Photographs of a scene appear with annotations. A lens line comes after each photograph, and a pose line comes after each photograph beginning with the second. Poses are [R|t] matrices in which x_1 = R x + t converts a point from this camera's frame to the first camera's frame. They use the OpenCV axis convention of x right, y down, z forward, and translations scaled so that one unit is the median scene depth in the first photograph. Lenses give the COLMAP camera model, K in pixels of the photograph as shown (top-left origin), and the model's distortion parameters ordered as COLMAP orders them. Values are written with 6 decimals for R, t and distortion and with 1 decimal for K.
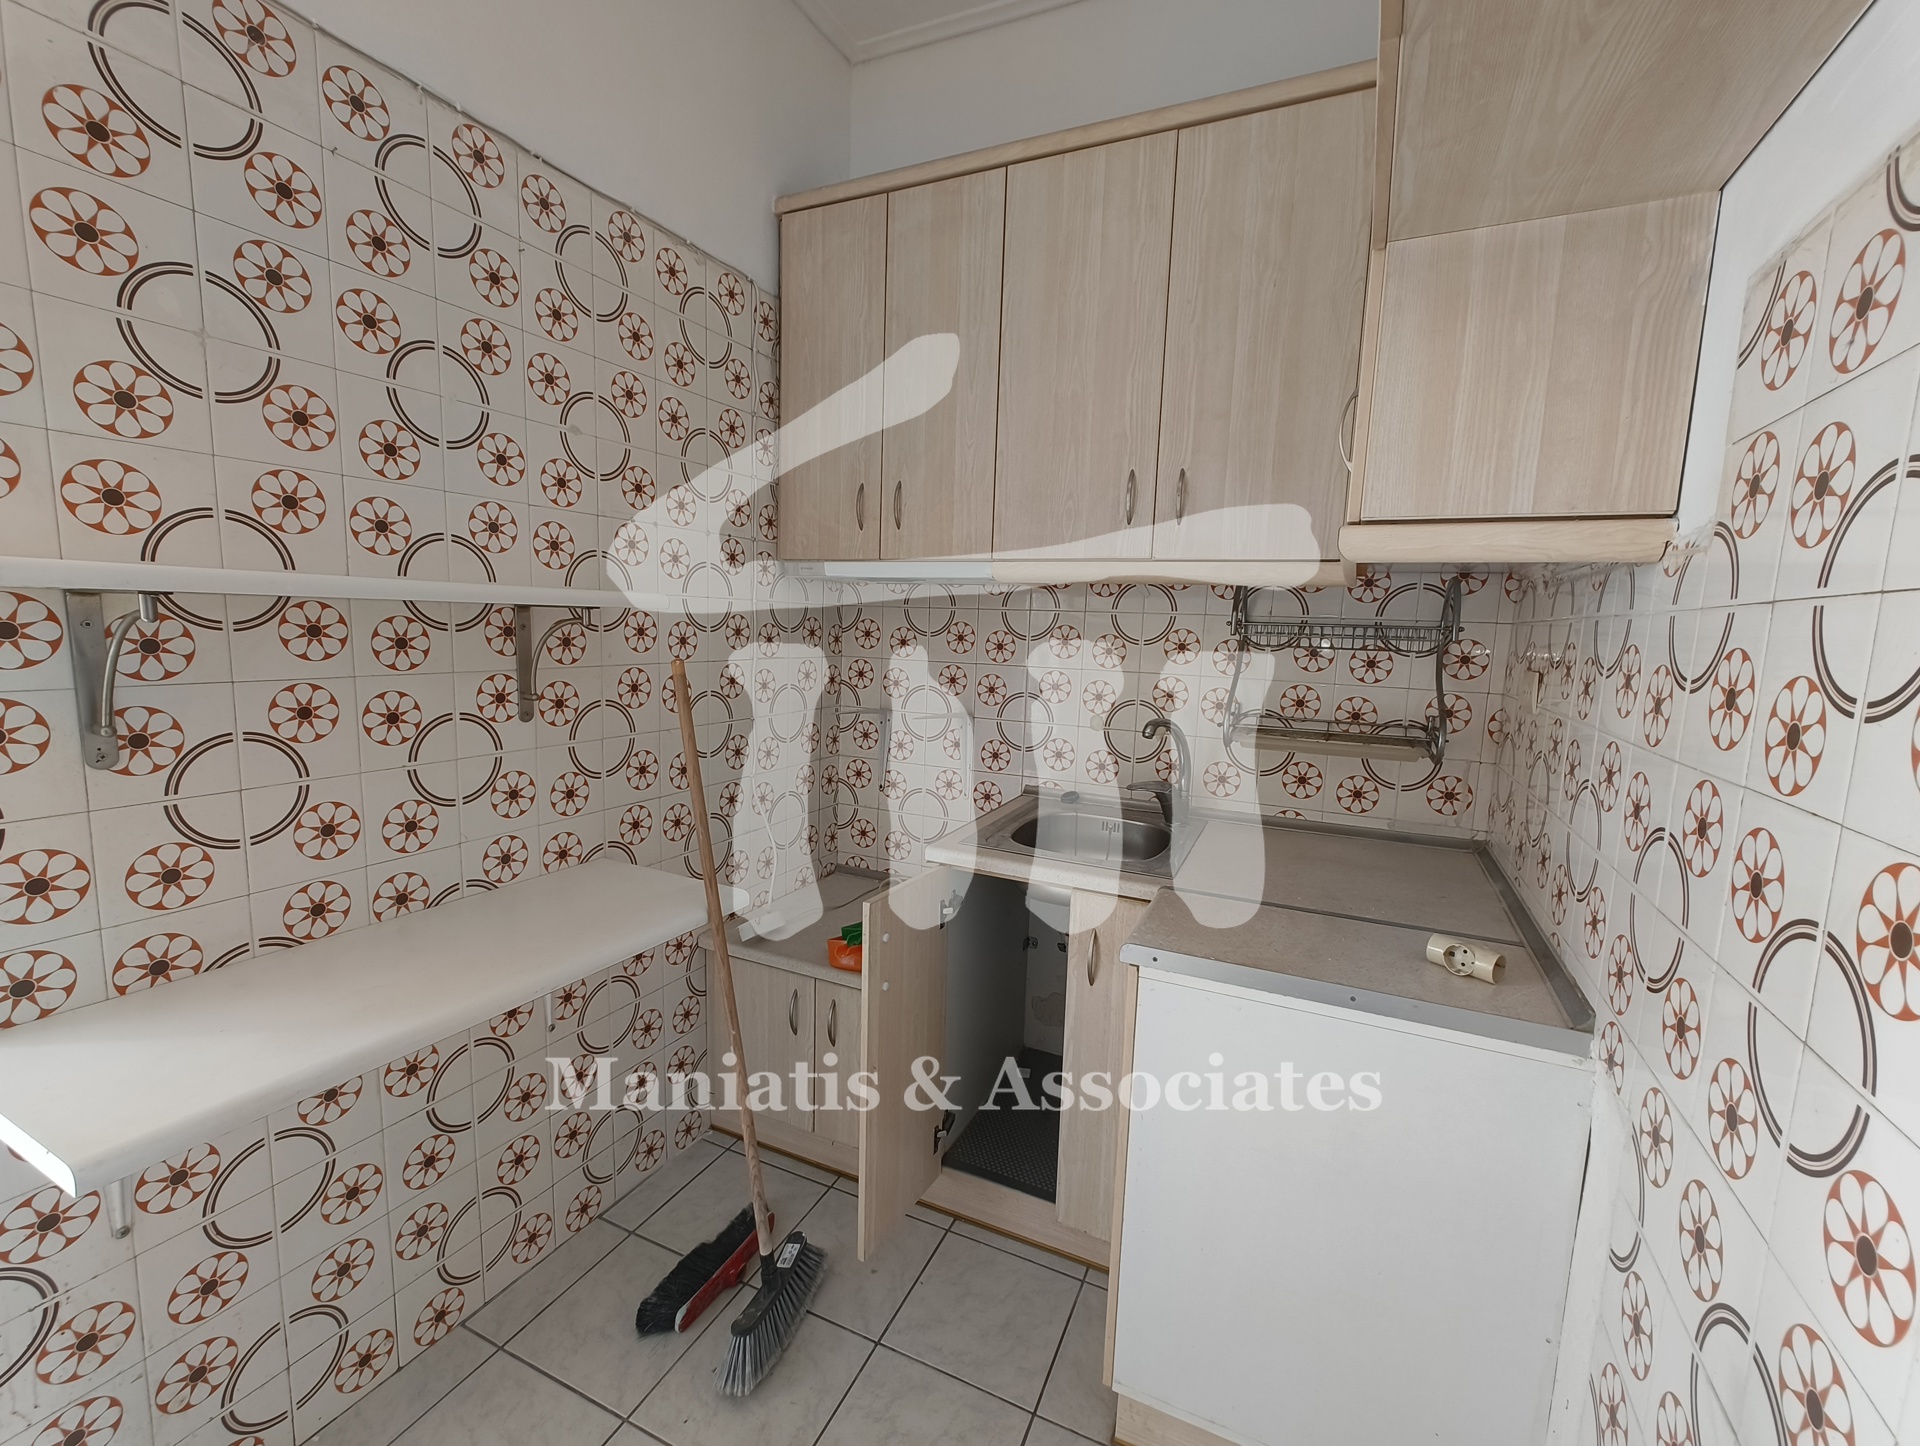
lens RADIAL K [[802.2, 0, 964.5], [0, 802.2, 722.0], [0, 0, 1]] dist [0.001495, -0.000792]
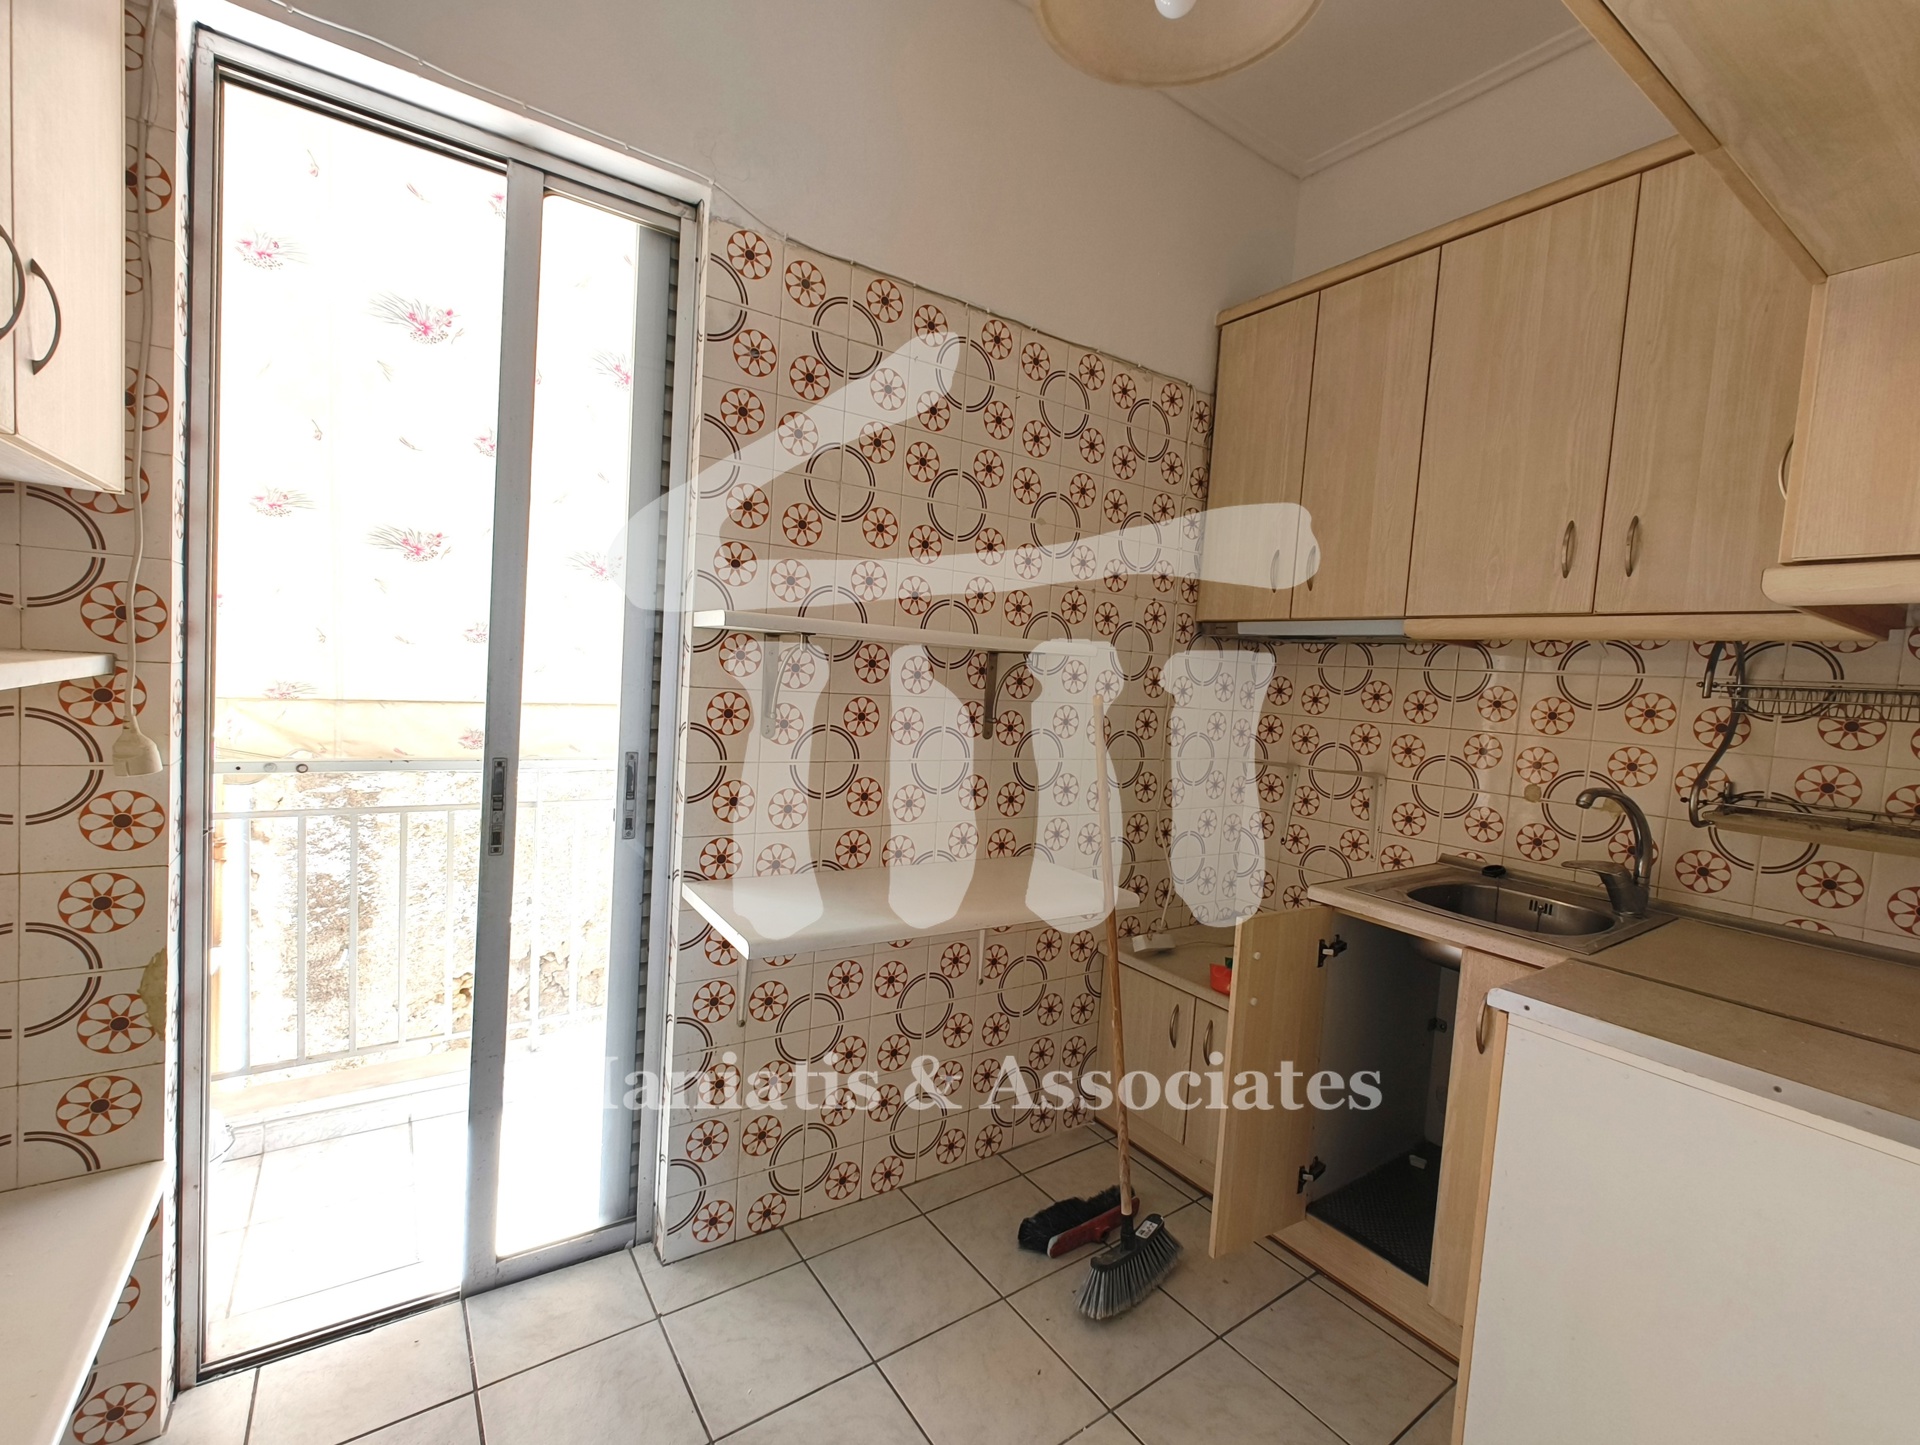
lens RADIAL K [[828.5, 0, 957.0], [0, 828.5, 721.5], [0, 0, 1]] dist [0.000710, 0.000968]
pose [[0.860135, 0.053392, -0.507265, 0.096414], [-0.099671, 0.992928, -0.064495, 0.059192], [0.500234, 0.106034, 0.859373, -0.189165]]
